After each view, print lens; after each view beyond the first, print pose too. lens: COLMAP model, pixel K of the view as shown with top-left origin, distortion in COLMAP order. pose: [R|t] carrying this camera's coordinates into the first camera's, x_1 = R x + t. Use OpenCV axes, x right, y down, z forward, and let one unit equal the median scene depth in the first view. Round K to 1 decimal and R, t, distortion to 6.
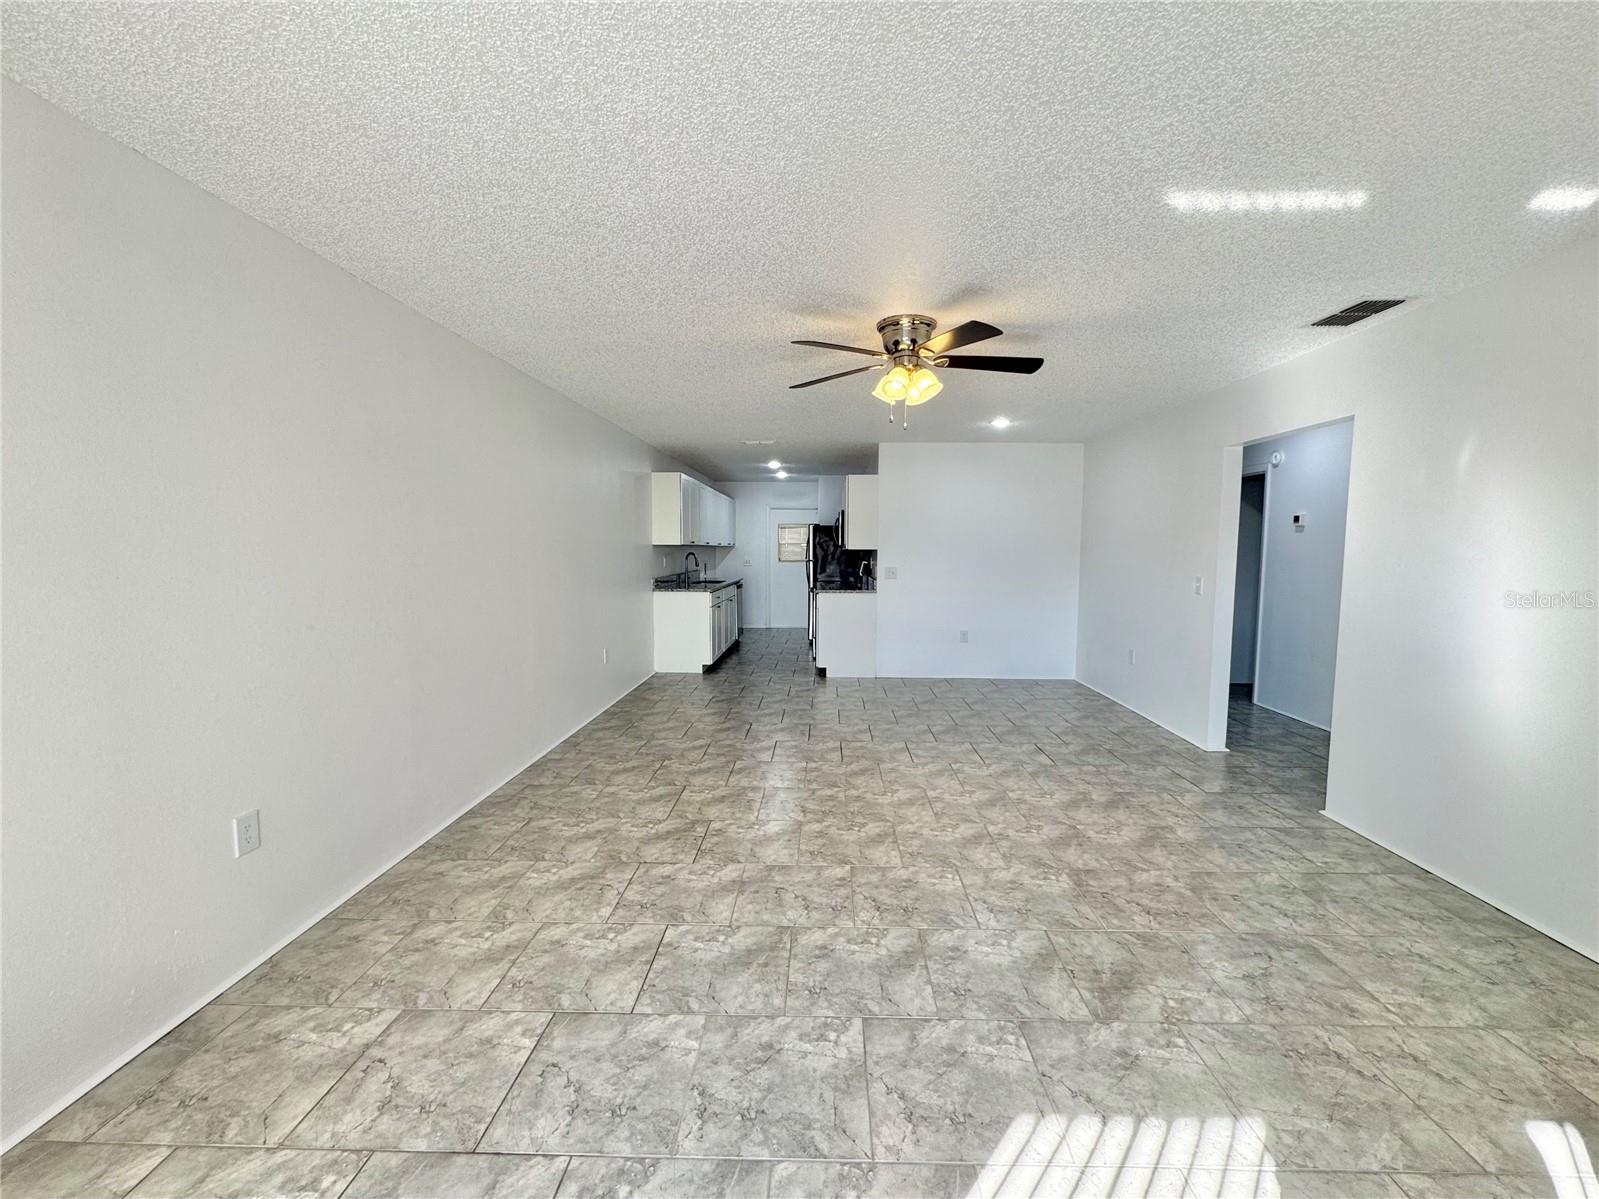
lens RADIAL K [[651.9, 0, 812.1], [0, 651.9, 602.5], [0, 0, 1]] dist [-0.001818, 0.000099]
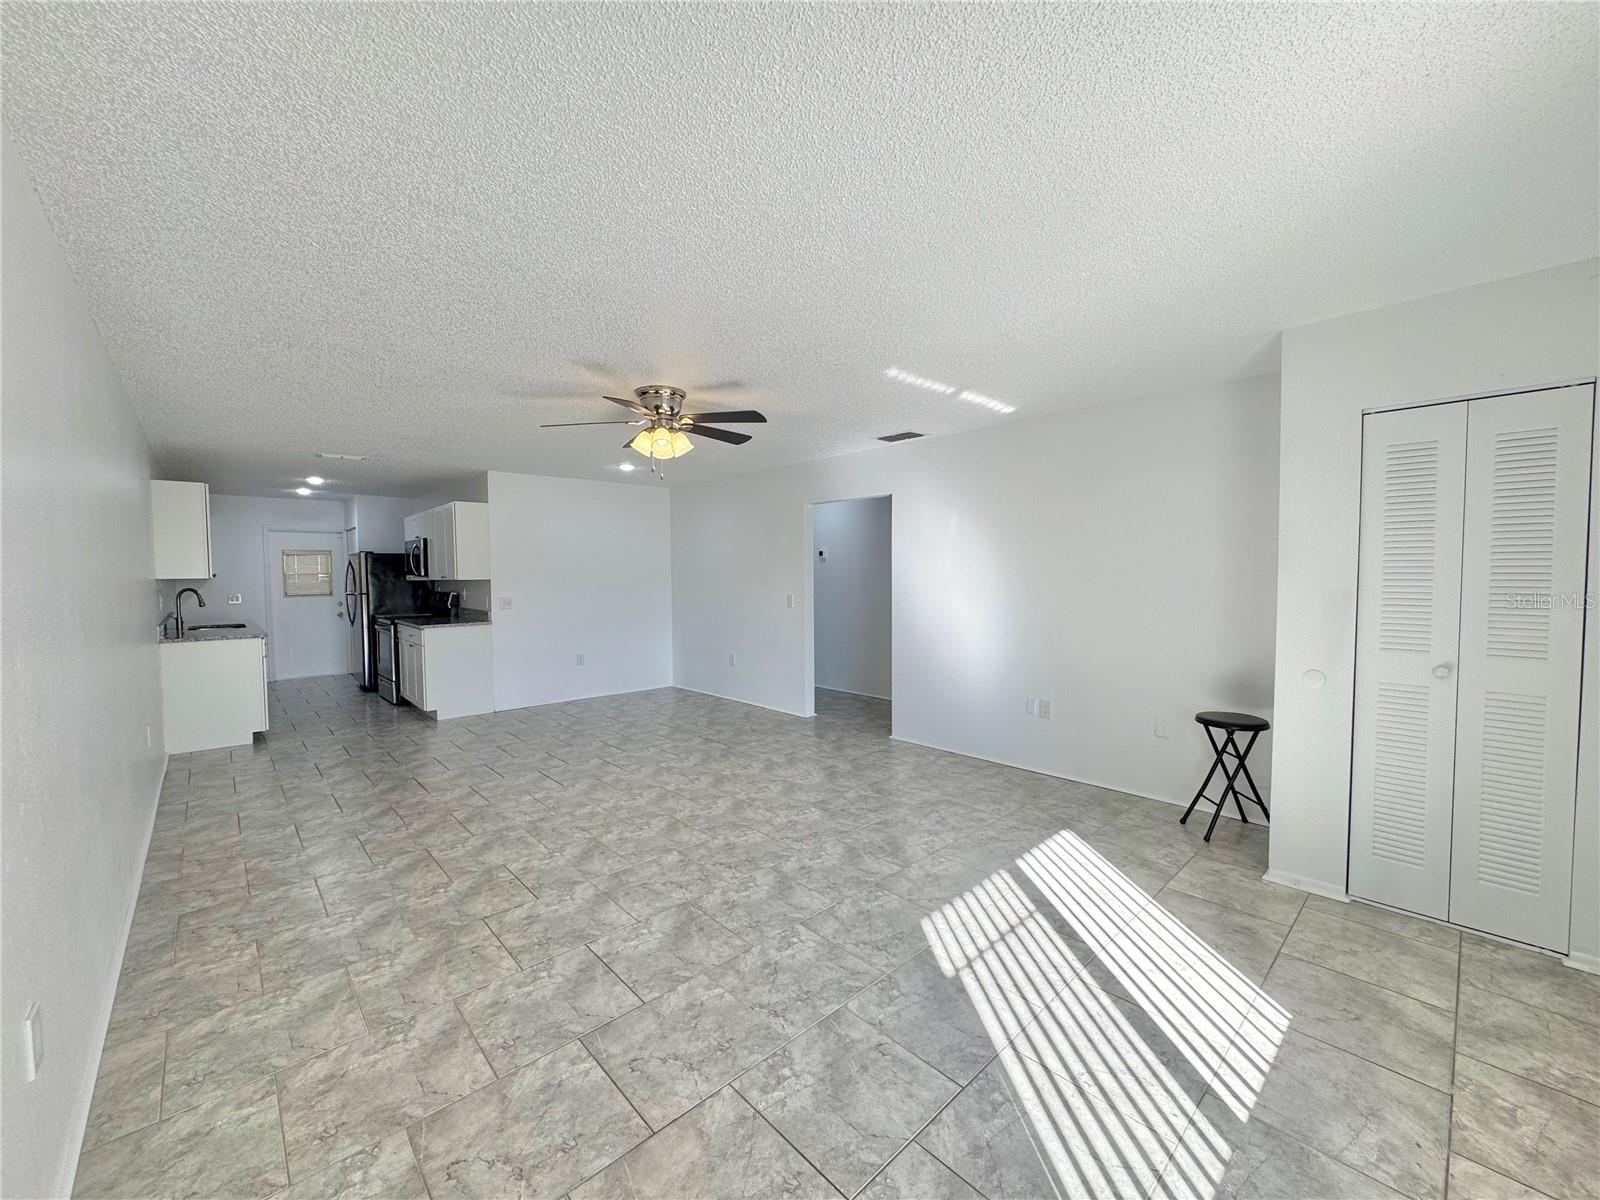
lens RADIAL K [[640.3, 0, 797.9], [0, 640.3, 598.0], [0, 0, 1]] dist [-0.002482, 0.000187]
pose [[0.718614, -0.039177, 0.694305, -0.465145], [0.071366, 0.997295, -0.017591, -0.009063], [-0.691738, 0.062191, 0.719466, -0.000530]]
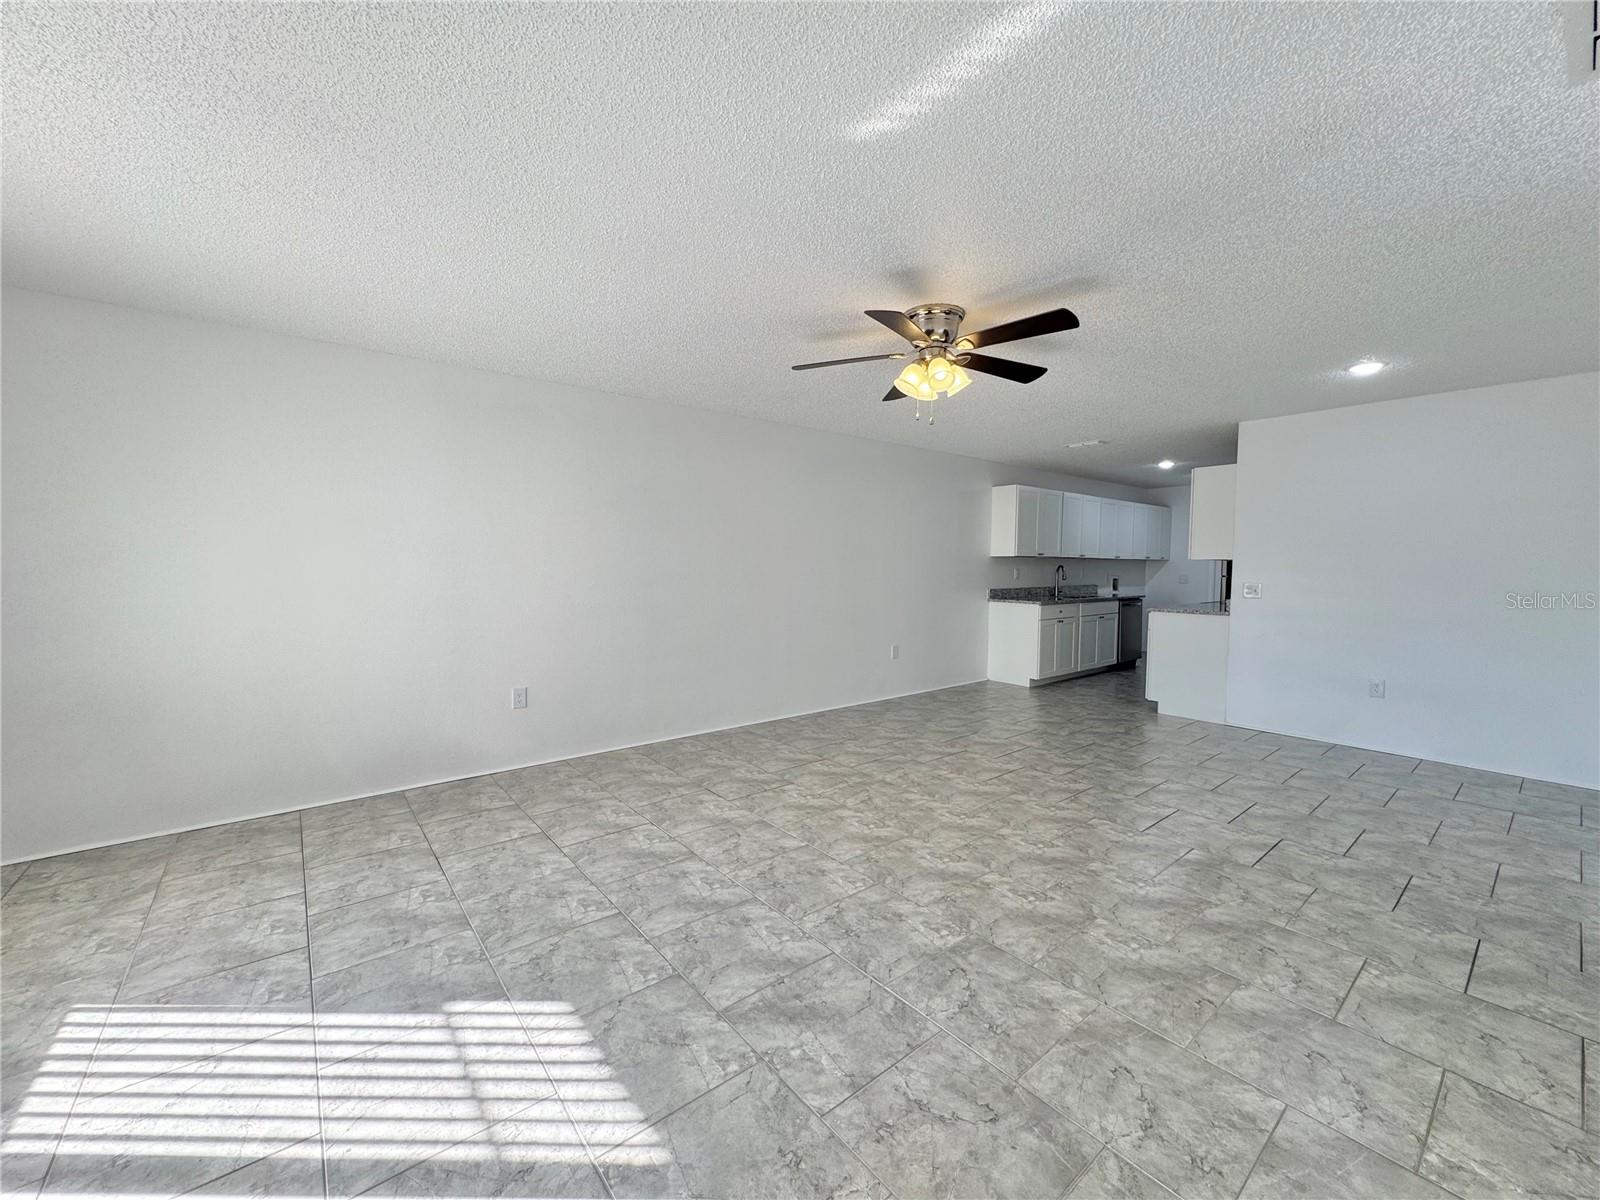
lens RADIAL K [[635.3, 0, 803.3], [0, 635.3, 602.3], [0, 0, 1]] dist [-0.000081, 0.000342]
pose [[0.648474, 0.045820, -0.759856, 0.687153], [-0.068755, 0.997632, 0.001481, 0.006388], [0.758125, 0.051284, 0.650089, 0.246467]]
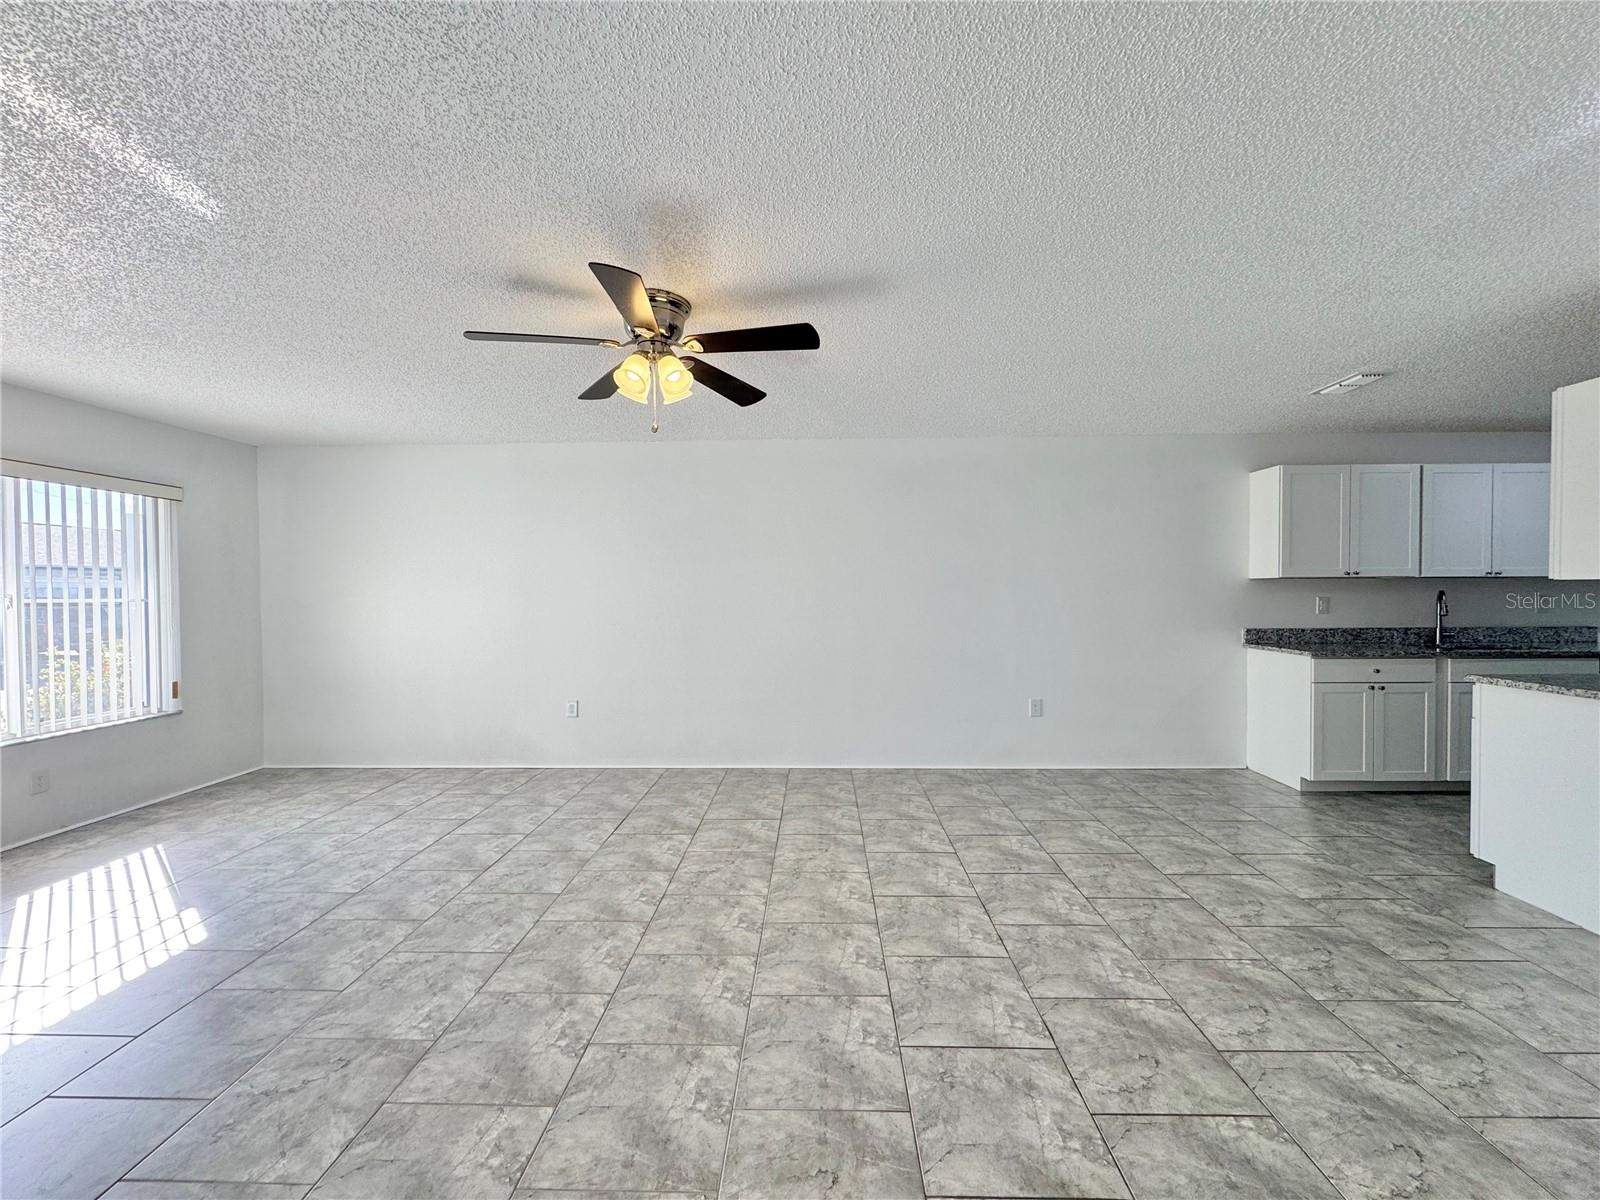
lens RADIAL K [[636.4, 0, 800.0], [0, 636.4, 600.0], [0, 0, 1]] dist [-0.002266, 0.000421]
pose [[-0.006208, 0.011172, -0.999918, 0.861970], [-0.080272, 0.996705, 0.011634, -0.075295], [0.996754, 0.080338, -0.005291, 1.112247]]
